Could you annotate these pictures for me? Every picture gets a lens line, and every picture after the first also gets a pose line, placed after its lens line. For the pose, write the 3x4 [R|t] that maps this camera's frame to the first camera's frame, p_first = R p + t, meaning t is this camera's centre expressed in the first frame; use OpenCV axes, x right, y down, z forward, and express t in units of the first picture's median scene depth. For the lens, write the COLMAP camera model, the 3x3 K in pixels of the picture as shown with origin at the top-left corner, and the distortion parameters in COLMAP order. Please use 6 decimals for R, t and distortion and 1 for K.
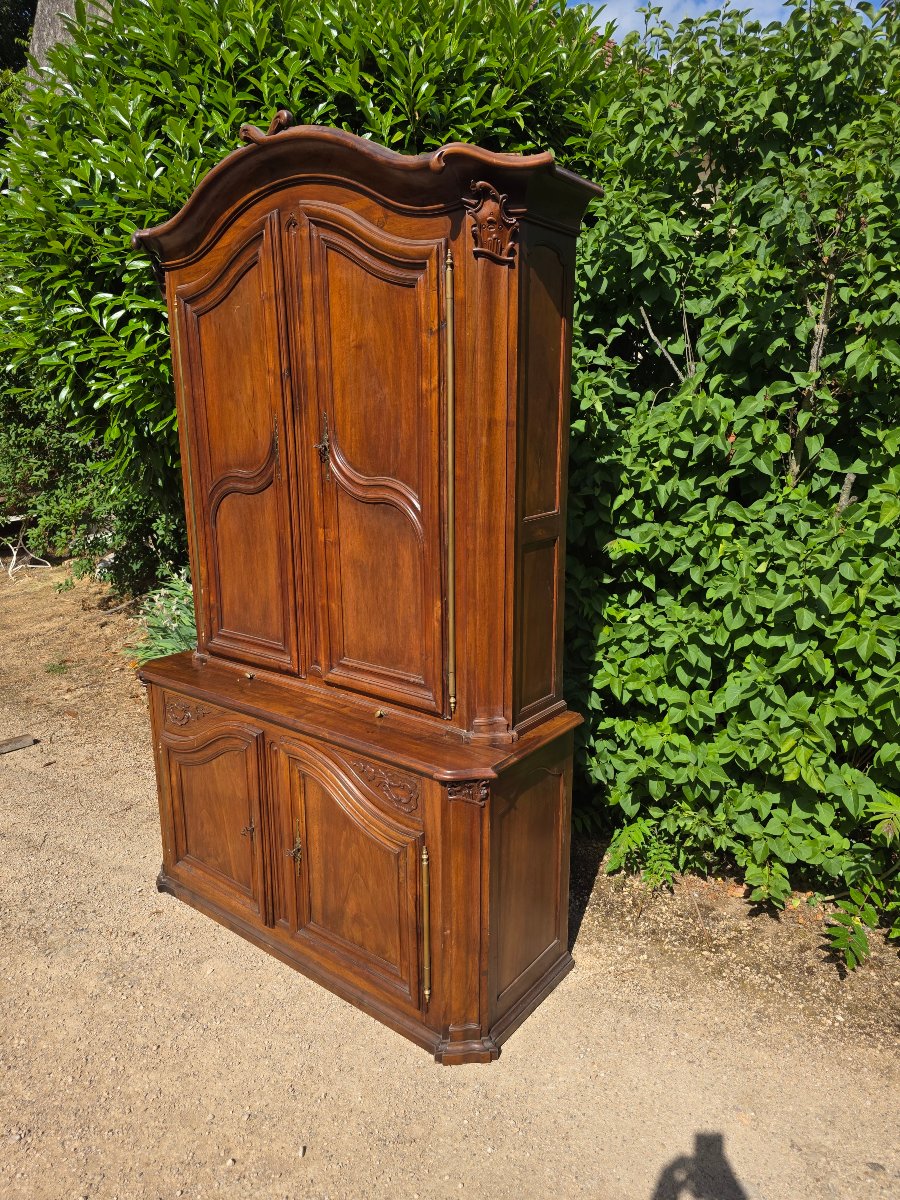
lens RADIAL K [[810.5, 0, 448.6], [0, 810.5, 609.0], [0, 0, 1]] dist [0.052449, -0.037675]
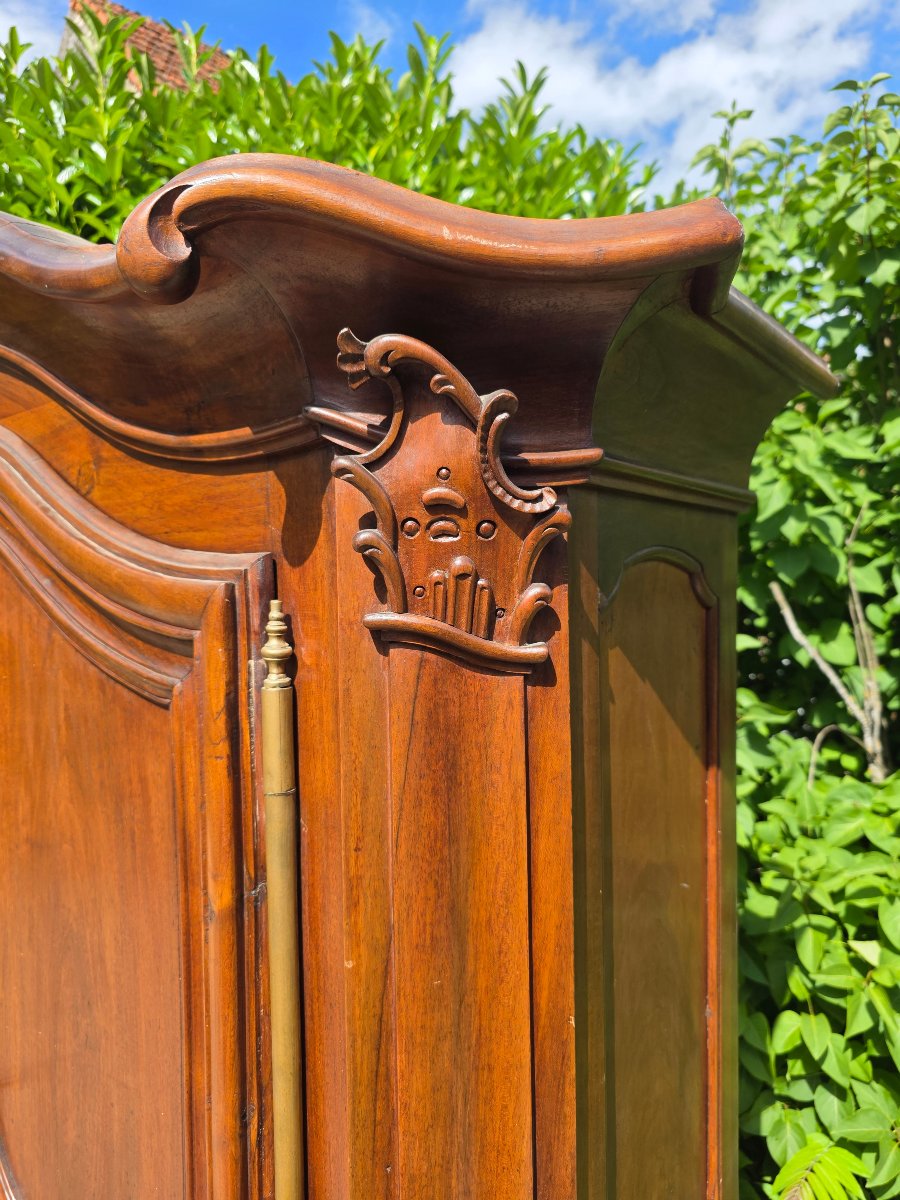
lens RADIAL K [[810.5, 0, 451.6], [0, 810.5, 599.6], [0, 0, 1]] dist [0.052449, -0.037675]
pose [[0.999970, -0.006325, -0.004450, 0.053018], [0.005240, 0.977324, -0.211683, -0.388746], [0.005688, 0.211654, 0.977328, 0.766101]]
